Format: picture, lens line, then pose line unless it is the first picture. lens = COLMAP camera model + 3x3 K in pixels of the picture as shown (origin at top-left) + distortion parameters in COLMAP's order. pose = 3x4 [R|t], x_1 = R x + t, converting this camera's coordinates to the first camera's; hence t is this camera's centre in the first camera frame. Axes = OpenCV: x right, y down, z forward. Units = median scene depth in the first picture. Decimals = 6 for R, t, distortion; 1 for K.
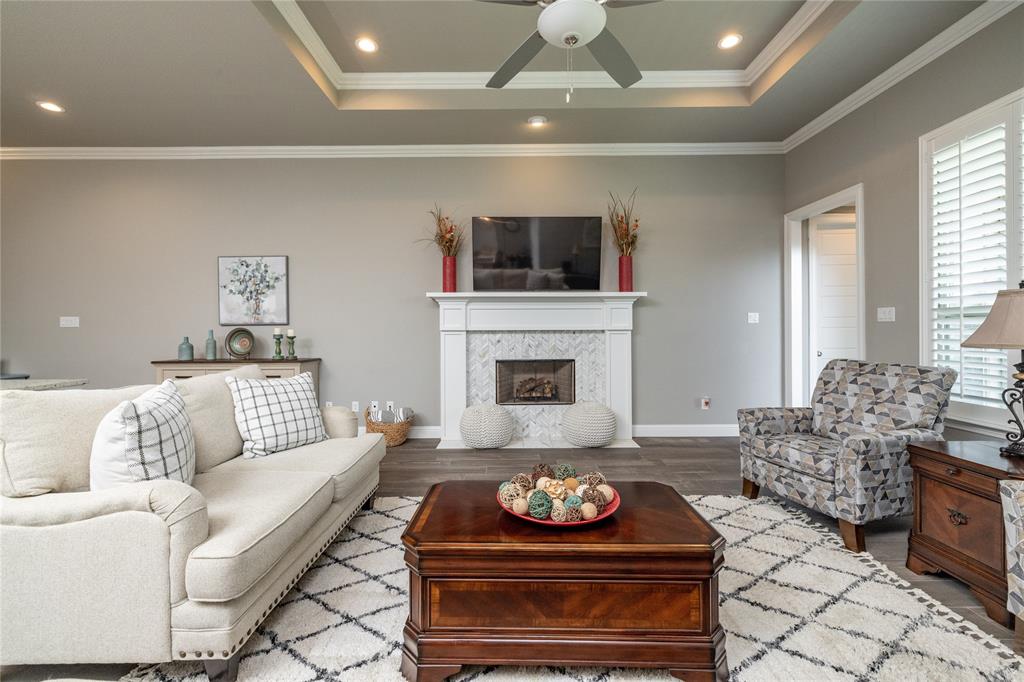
lens RADIAL K [[428.2, 0, 512.4], [0, 428.2, 328.5], [0, 0, 1]] dist [0.000201, 0.000062]
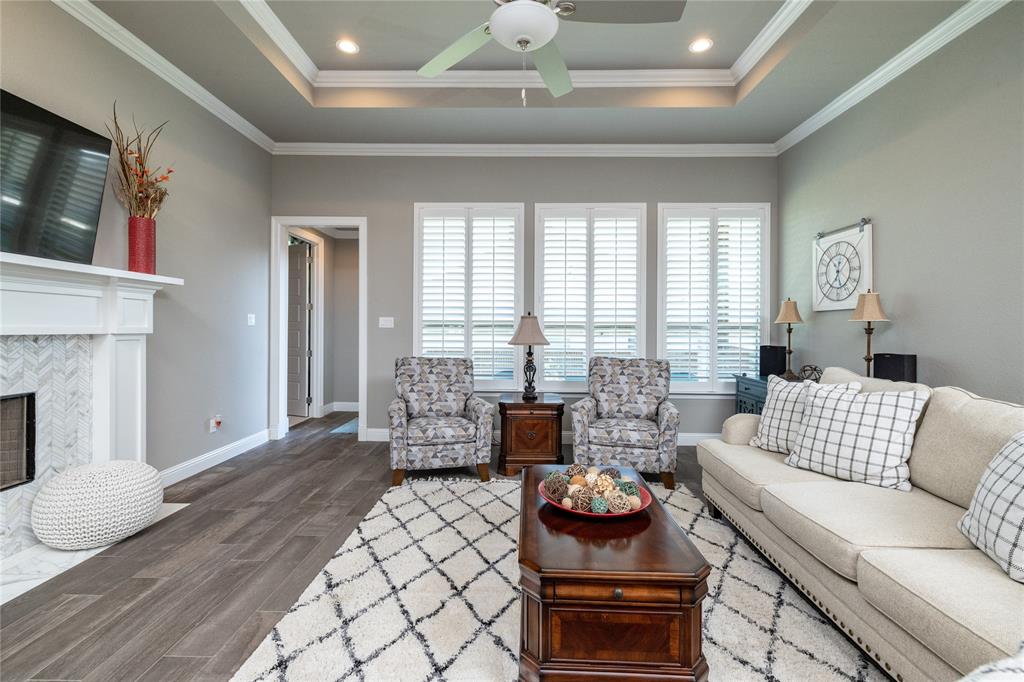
lens RADIAL K [[438.5, 0, 511.8], [0, 438.5, 330.0], [0, 0, 1]] dist [0.002391, 0.000123]
pose [[0.017992, 0.002980, 0.999834, -0.368472], [-0.011243, 0.999933, -0.002778, -0.007000], [-0.999775, -0.011191, 0.018024, 0.428947]]
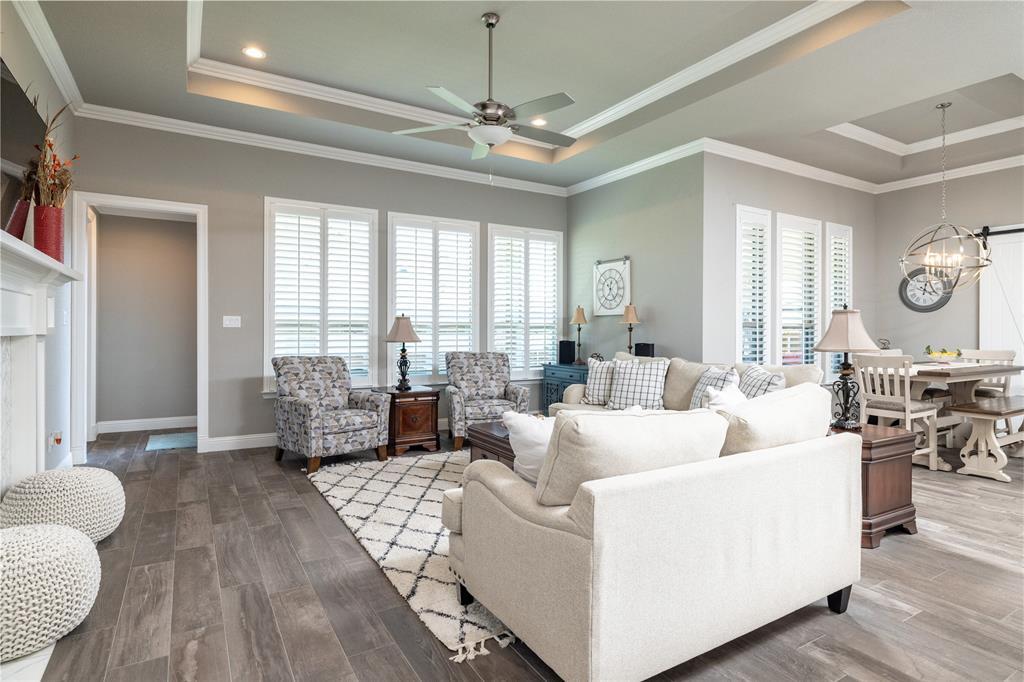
lens RADIAL K [[539.8, 0, 512.0], [0, 539.8, 330.7], [0, 0, 1]] dist [-0.006871, -0.000644]
pose [[-0.516755, 0.001800, 0.856131, -0.658480], [-0.005535, 0.999970, -0.005444, -0.001478], [-0.856115, -0.007552, -0.516730, 0.820798]]
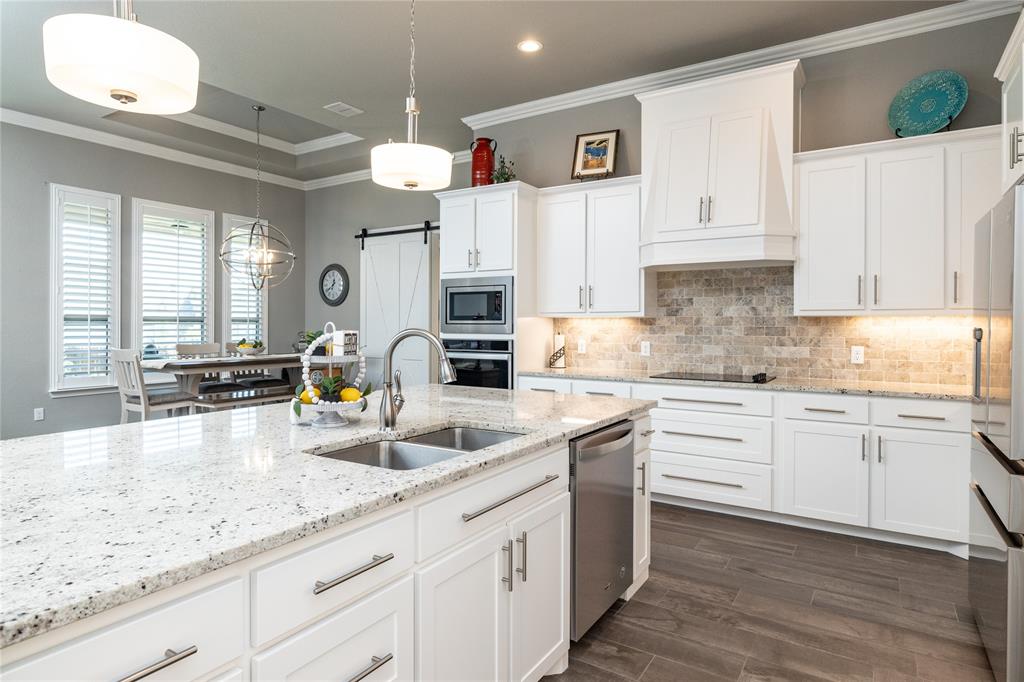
lens RADIAL K [[579.4, 0, 508.8], [0, 579.4, 324.4], [0, 0, 1]] dist [0.057299, 0.000440]
pose [[-0.846177, 0.002442, 0.532896, -1.317265], [-0.000694, 0.999984, -0.005684, -0.004798], [-0.532901, -0.005180, -0.846162, 0.249789]]
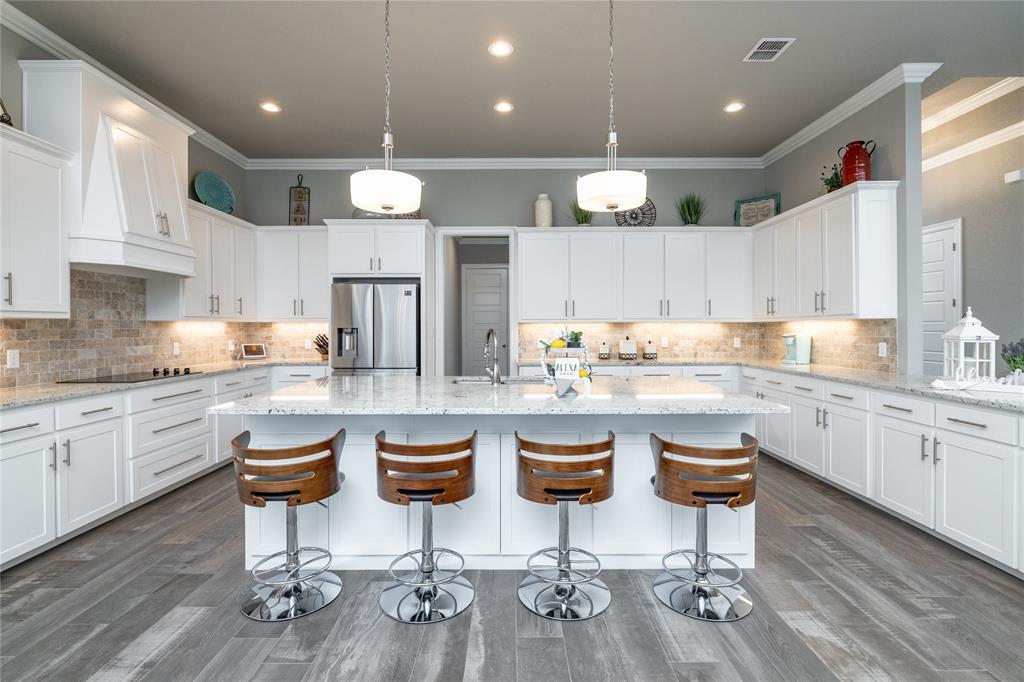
lens RADIAL K [[481.7, 0, 513.4], [0, 481.7, 327.6], [0, 0, 1]] dist [-0.000671, 0.000763]
pose [[0.005944, 0.006871, -0.999959, -0.335701], [0.006316, 0.999956, 0.006908, -0.011000], [0.999962, -0.006357, 0.005900, -0.057528]]
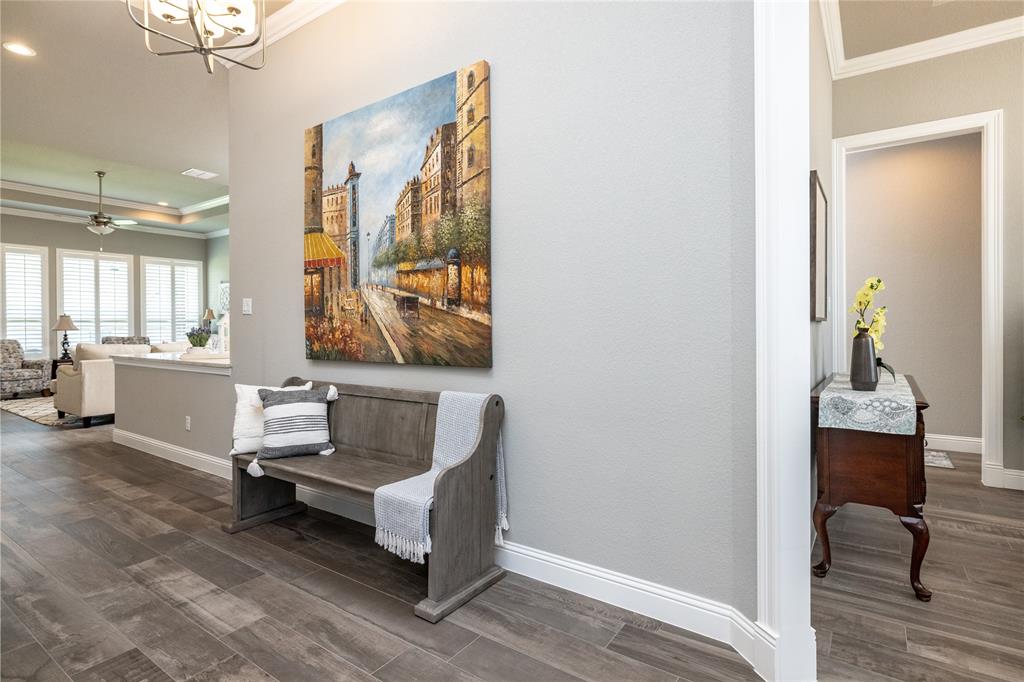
lens RADIAL K [[521.4, 0, 510.8], [0, 521.4, 327.3], [0, 0, 1]] dist [0.001012, 0.001122]
pose [[-0.818535, 0.005005, 0.574435, -1.964905], [0.005441, 0.999985, -0.000959, 0.017364], [-0.574431, 0.002341, -0.818550, 1.042368]]
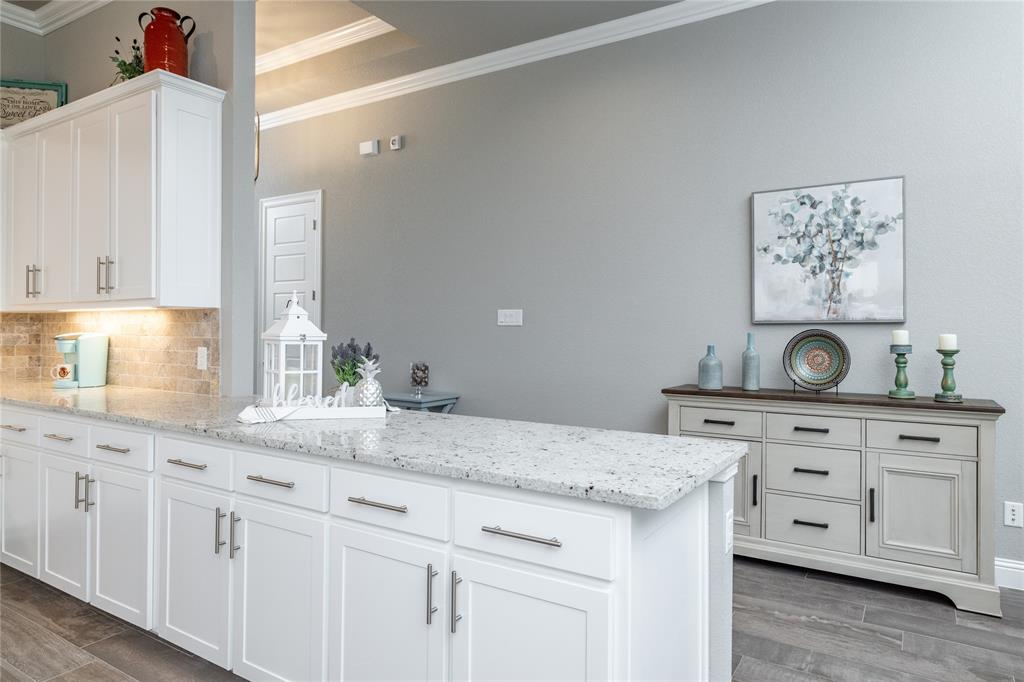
lens RADIAL K [[639.5, 0, 512.1], [0, 639.5, 326.6], [0, 0, 1]] dist [0.000611, -0.000123]
pose [[0.843541, 0.009126, -0.536987, -0.514284], [-0.010752, 0.999942, 0.000104, -0.000862], [0.536957, 0.005686, 0.843590, 0.183910]]
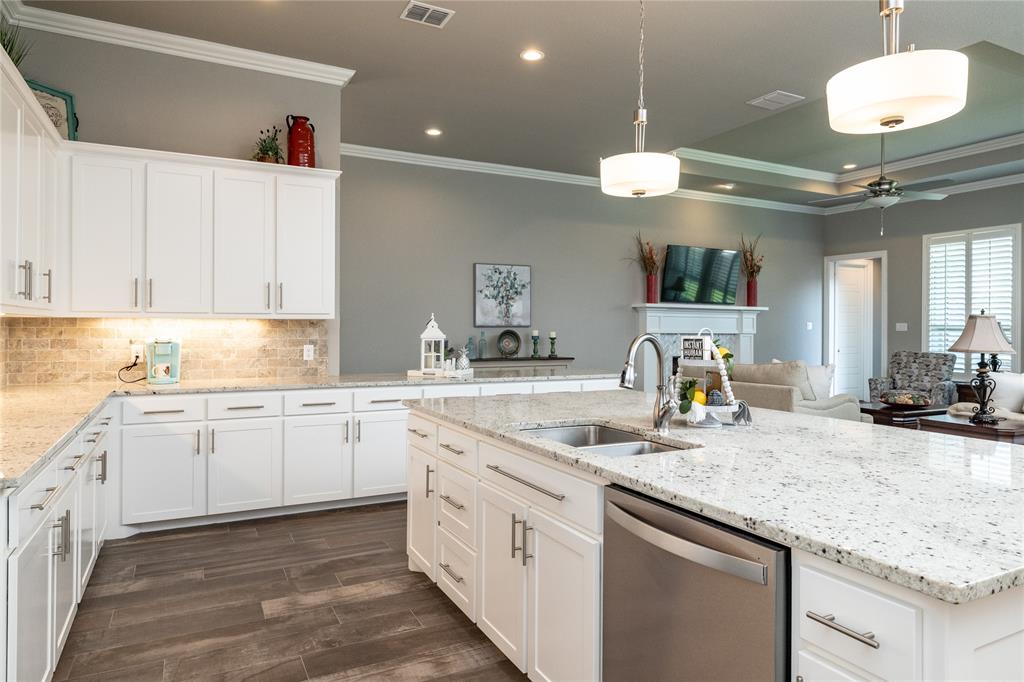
lens RADIAL K [[639.5, 0, 512.1], [0, 639.5, 326.6], [0, 0, 1]] dist [0.000611, -0.000123]
pose [[0.888849, 0.011906, 0.458045, -1.342677], [-0.013004, 0.999915, -0.000756, -0.008072], [-0.458015, -0.005285, 0.888929, -0.475067]]
